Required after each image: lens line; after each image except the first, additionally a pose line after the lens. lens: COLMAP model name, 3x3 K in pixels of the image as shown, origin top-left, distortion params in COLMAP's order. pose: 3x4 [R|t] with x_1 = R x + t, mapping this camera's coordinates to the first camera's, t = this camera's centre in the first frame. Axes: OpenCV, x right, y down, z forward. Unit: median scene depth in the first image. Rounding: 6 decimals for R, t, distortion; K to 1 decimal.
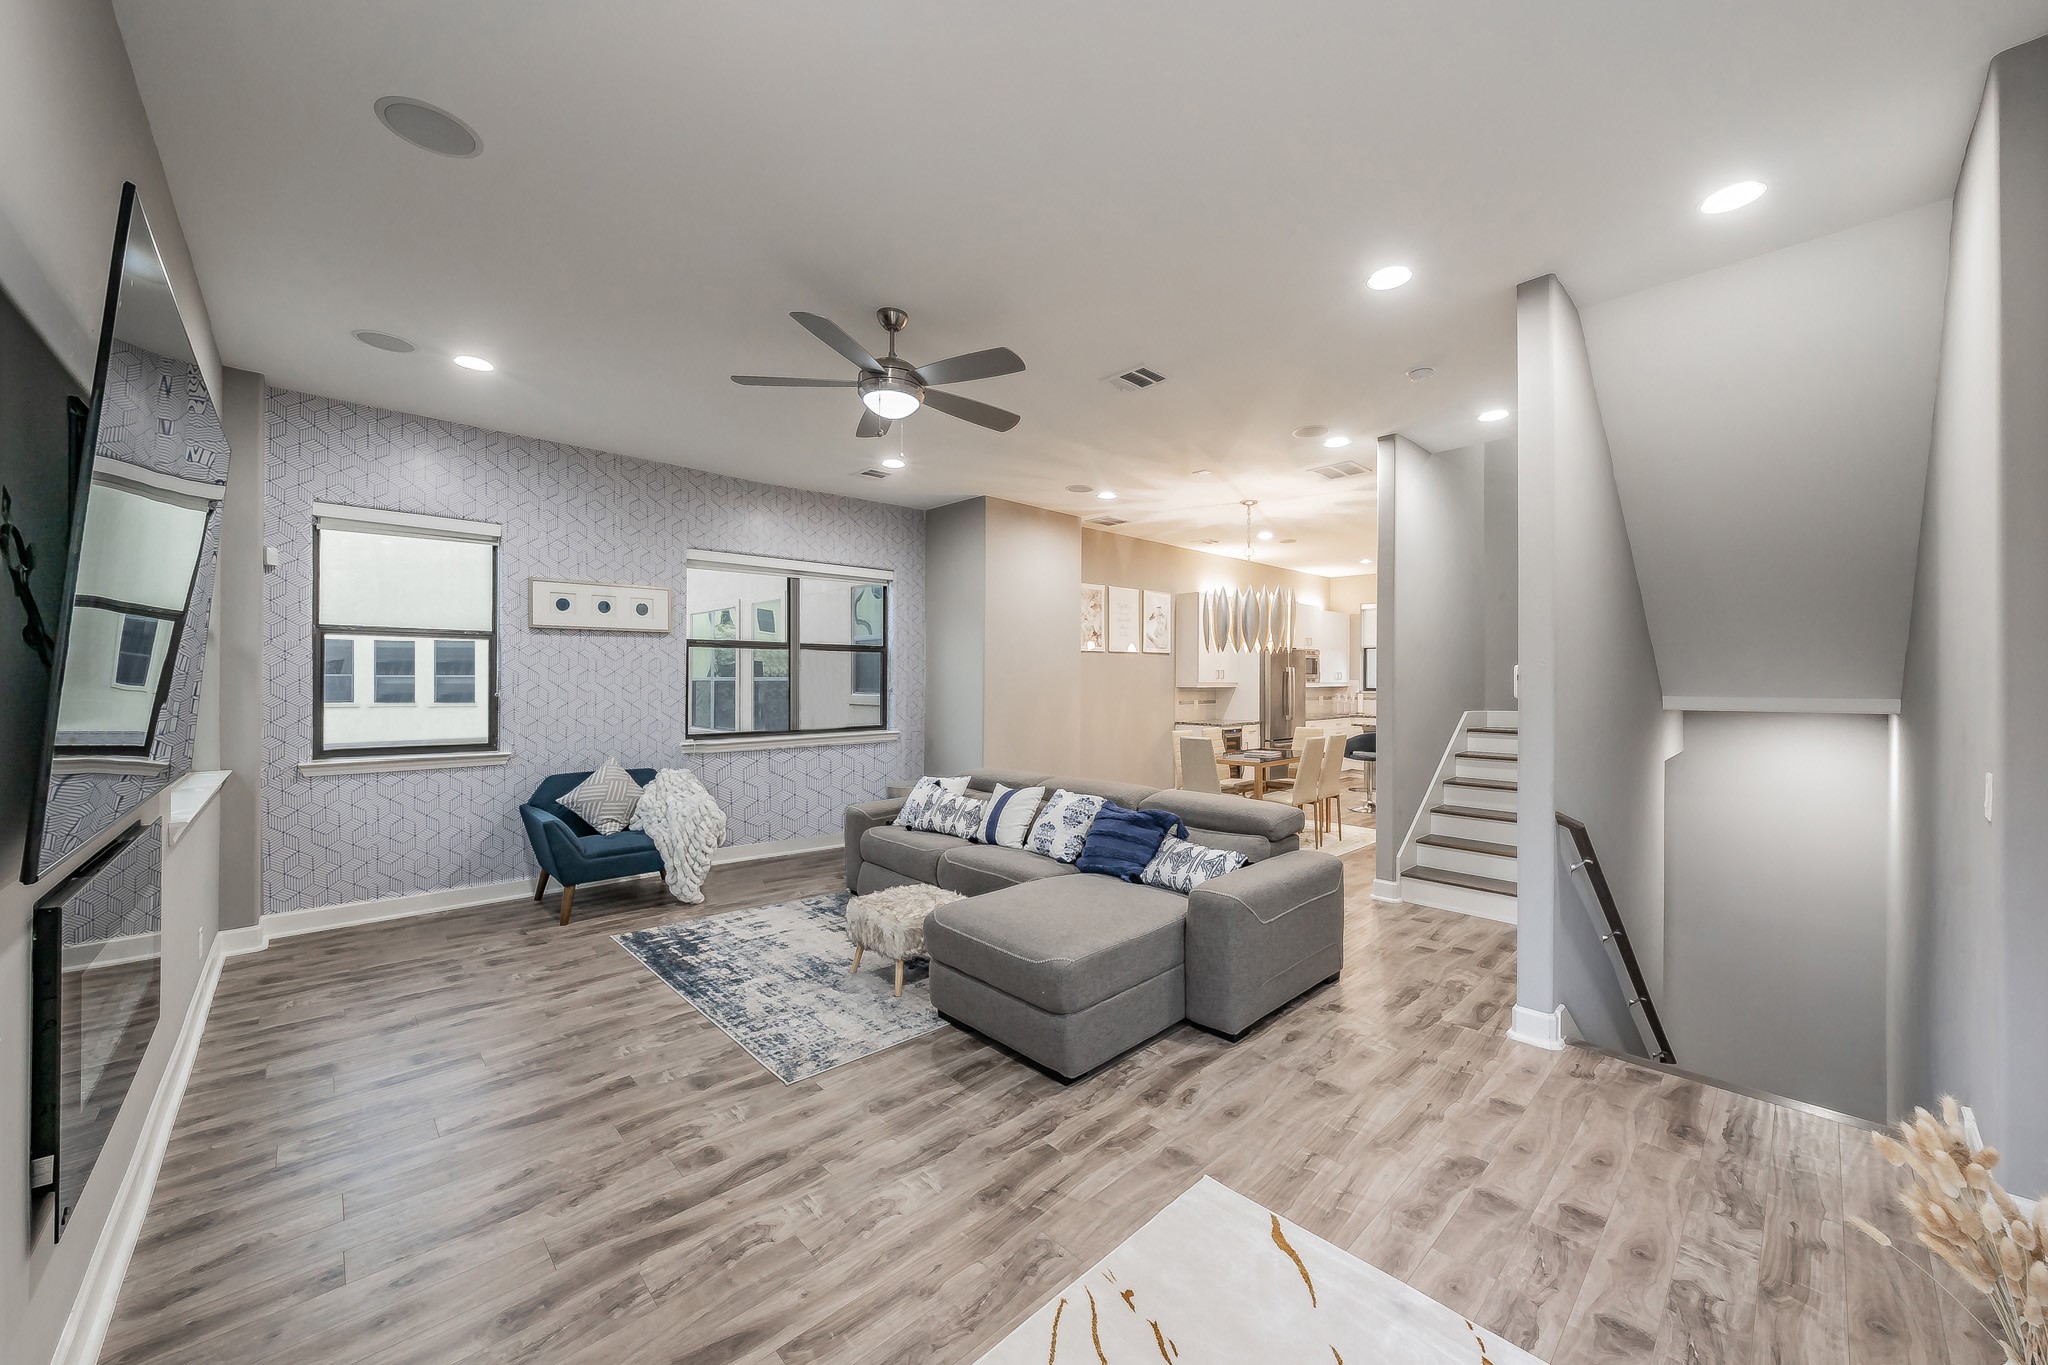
lens RADIAL K [[771.5, 0, 1035.8], [0, 771.5, 681.0], [0, 0, 1]] dist [-0.001978, -0.000059]
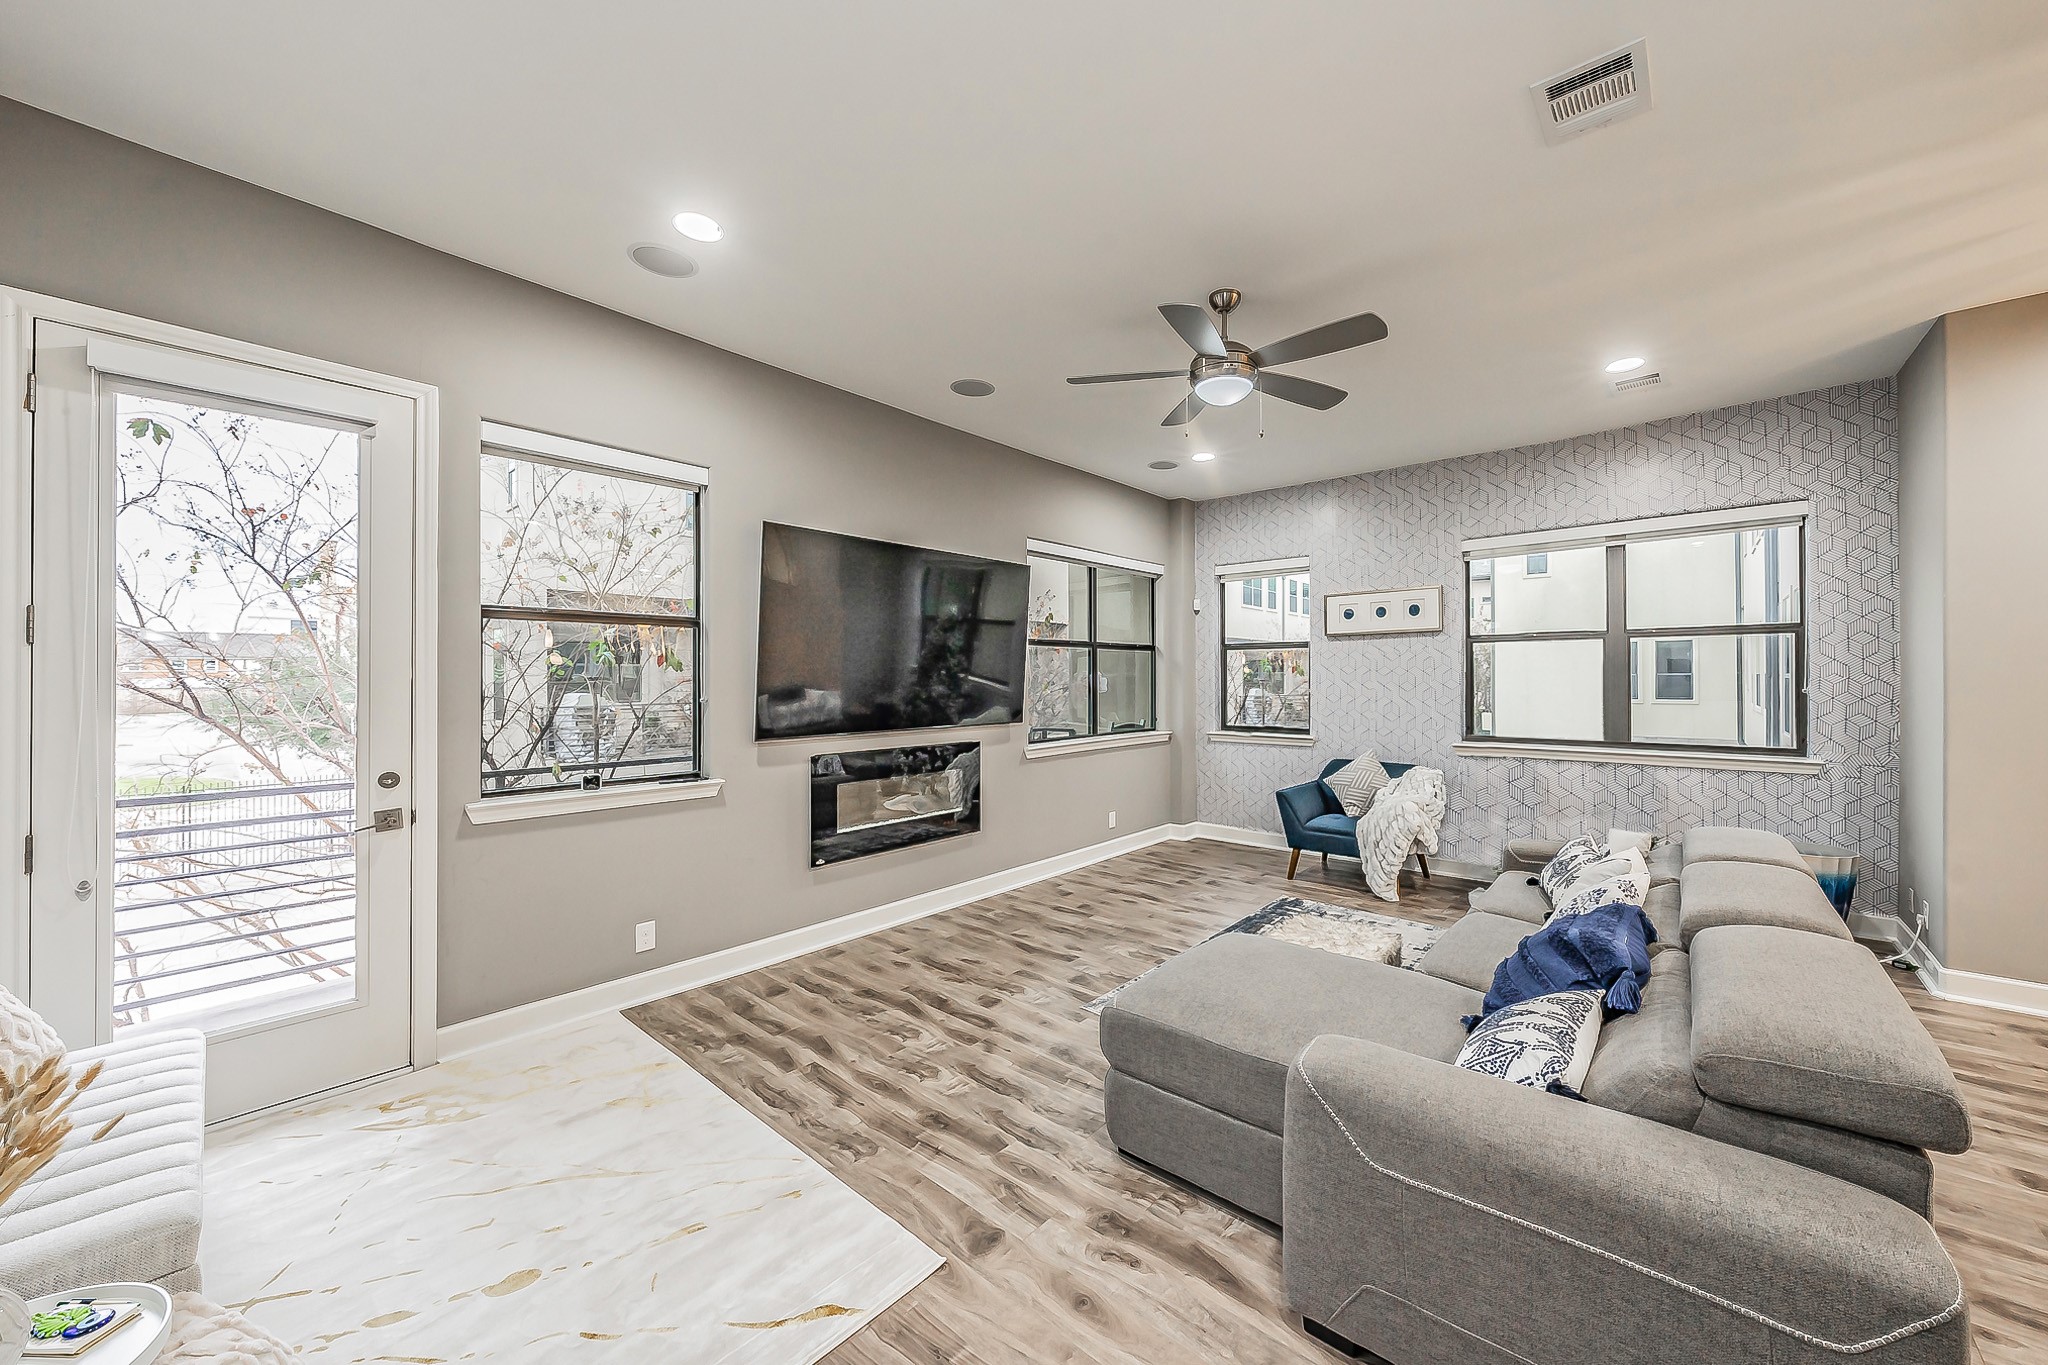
lens RADIAL K [[707.9, 0, 1018.4], [0, 707.9, 682.0], [0, 0, 1]] dist [-0.000685, 0.000368]
pose [[0.091855, 0.001375, -0.995771, 0.527580], [0.001285, 0.999998, 0.001499, 0.001497], [0.995772, -0.001418, 0.091854, 0.530304]]
